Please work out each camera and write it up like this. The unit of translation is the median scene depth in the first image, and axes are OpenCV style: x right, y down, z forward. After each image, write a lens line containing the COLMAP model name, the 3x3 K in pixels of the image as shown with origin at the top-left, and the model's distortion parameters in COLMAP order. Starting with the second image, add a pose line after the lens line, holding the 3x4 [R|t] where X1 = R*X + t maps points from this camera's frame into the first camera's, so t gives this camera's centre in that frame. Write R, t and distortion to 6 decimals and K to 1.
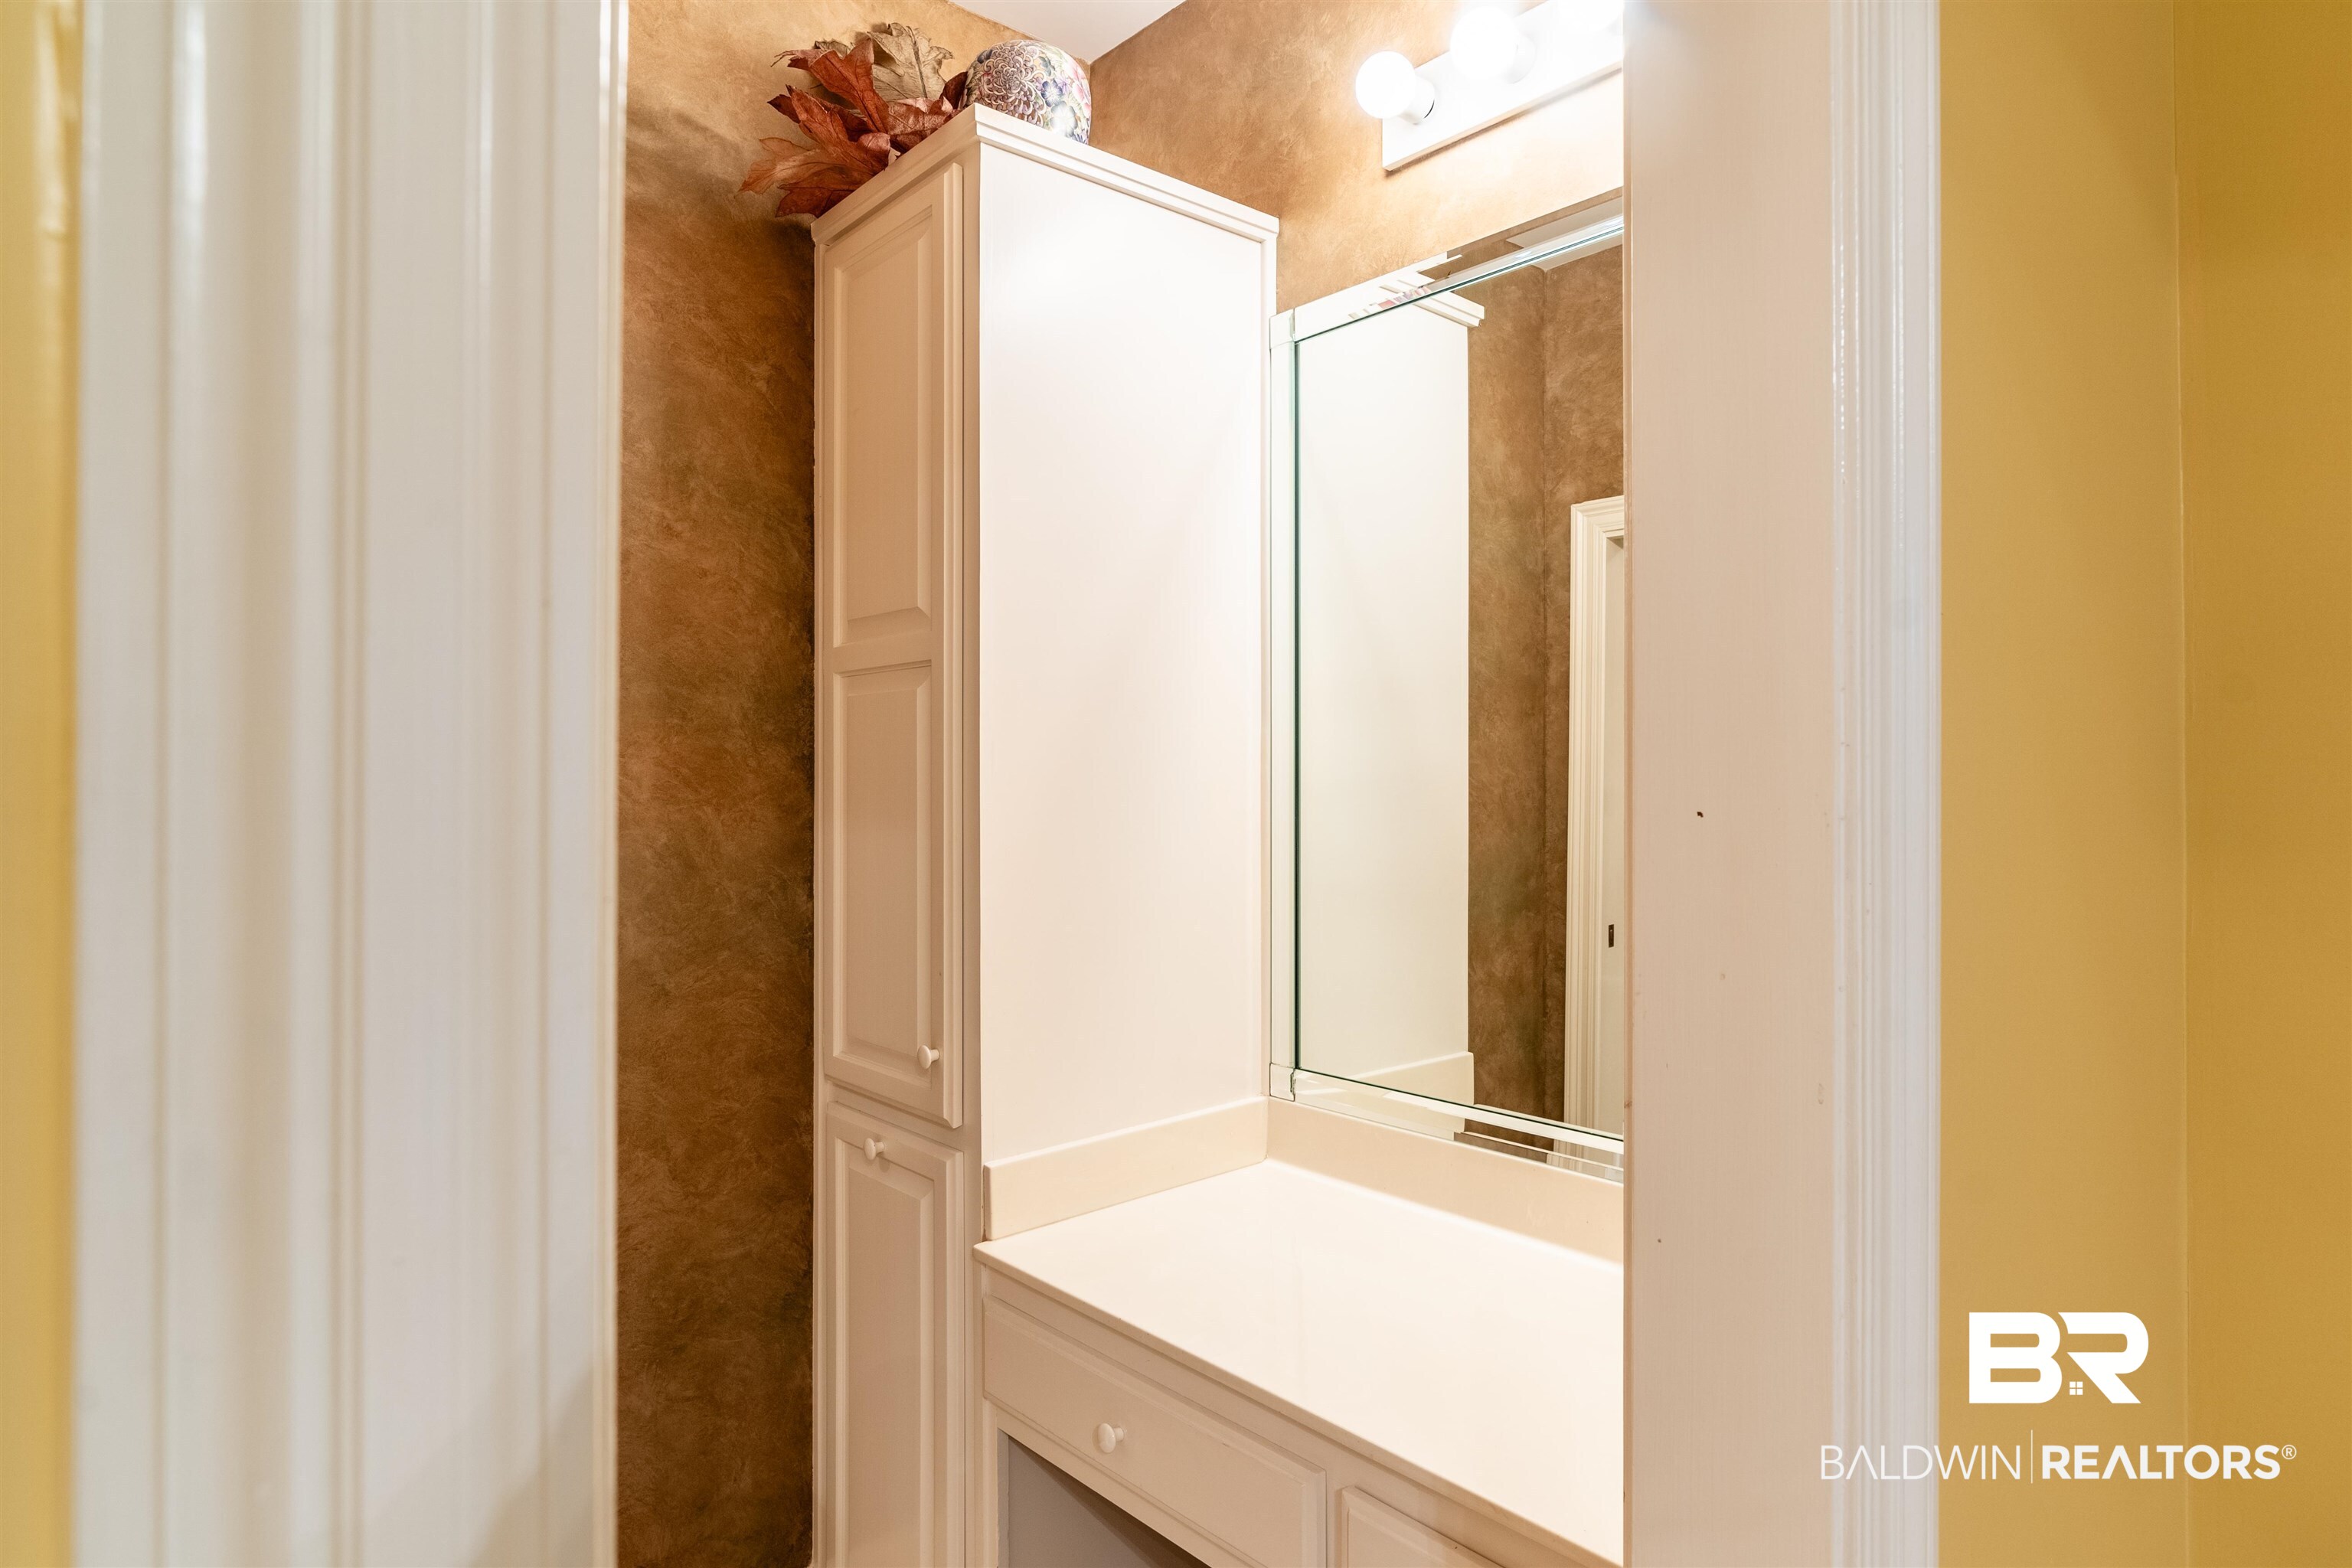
lens RADIAL K [[1250.4, 0, 1167.7], [0, 1250.4, 752.2], [0, 0, 1]] dist [-0.020602, -0.000051]
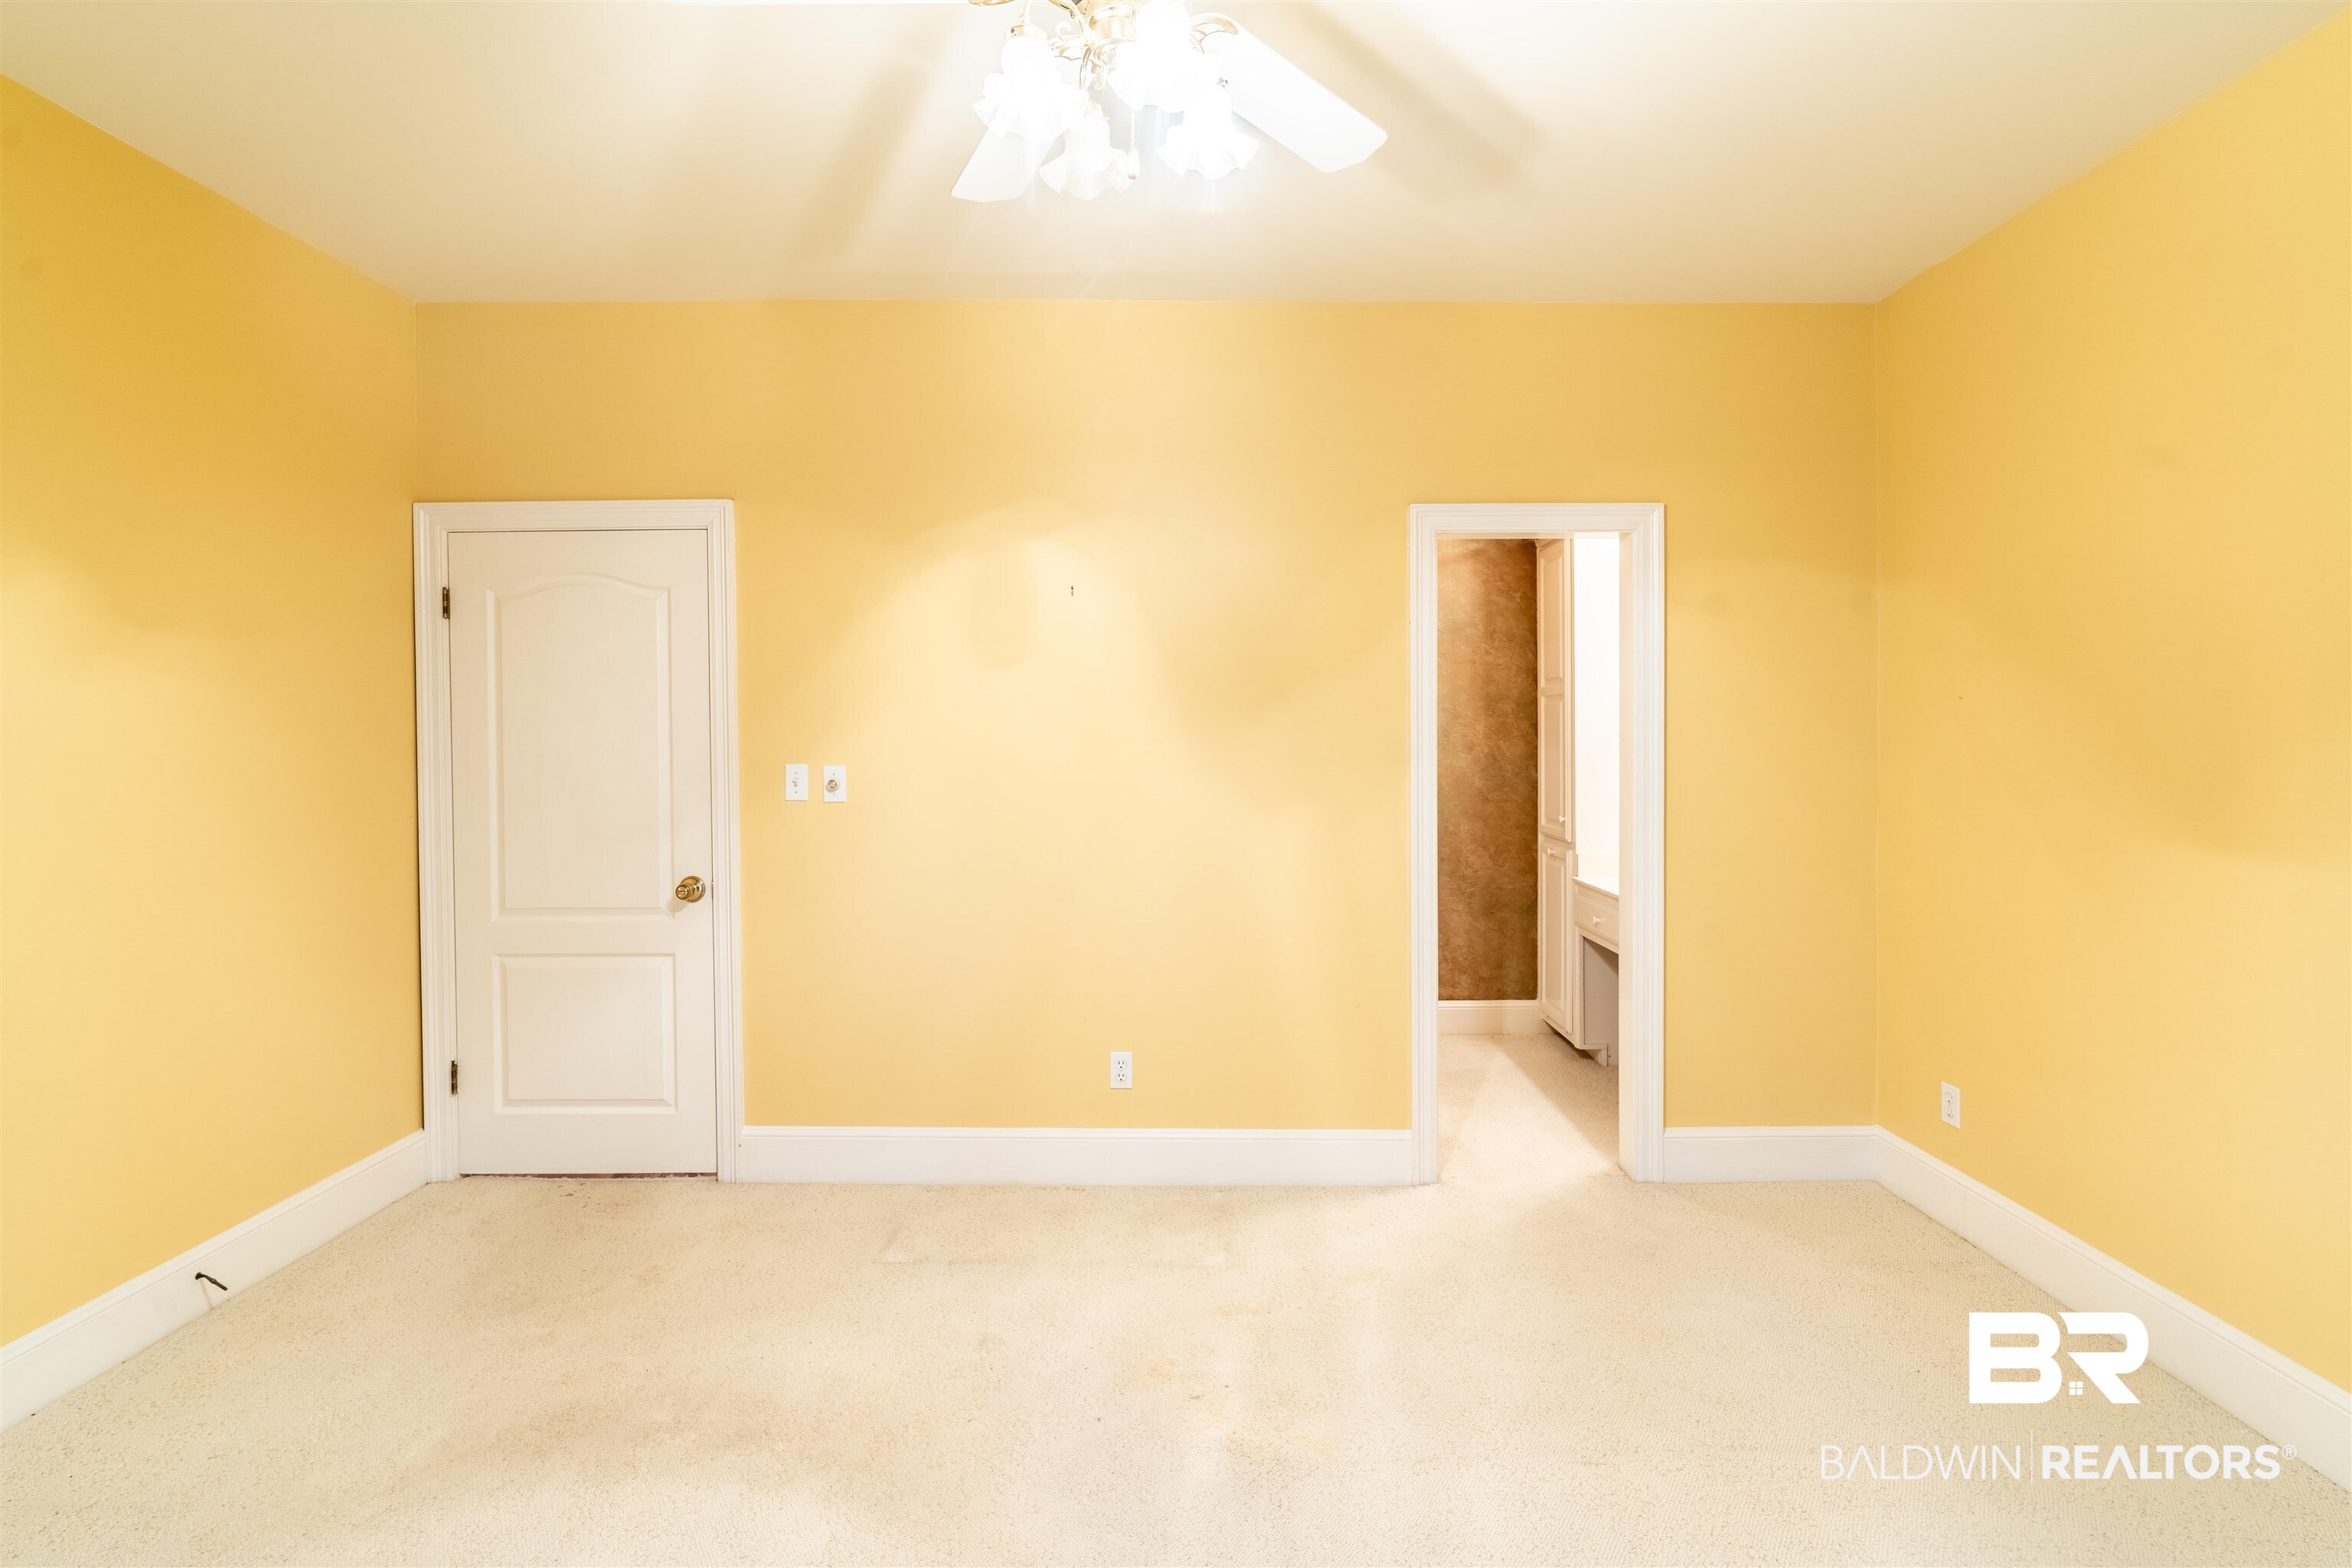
lens RADIAL K [[1082.6, 0, 1165.3], [0, 1082.6, 720.6], [0, 0, 1]] dist [0.000771, 0.000086]
pose [[0.726178, -0.005065, -0.687488, 0.857077], [0.008095, 0.999967, 0.001185, -0.014974], [0.687459, -0.006426, 0.726195, -1.494350]]
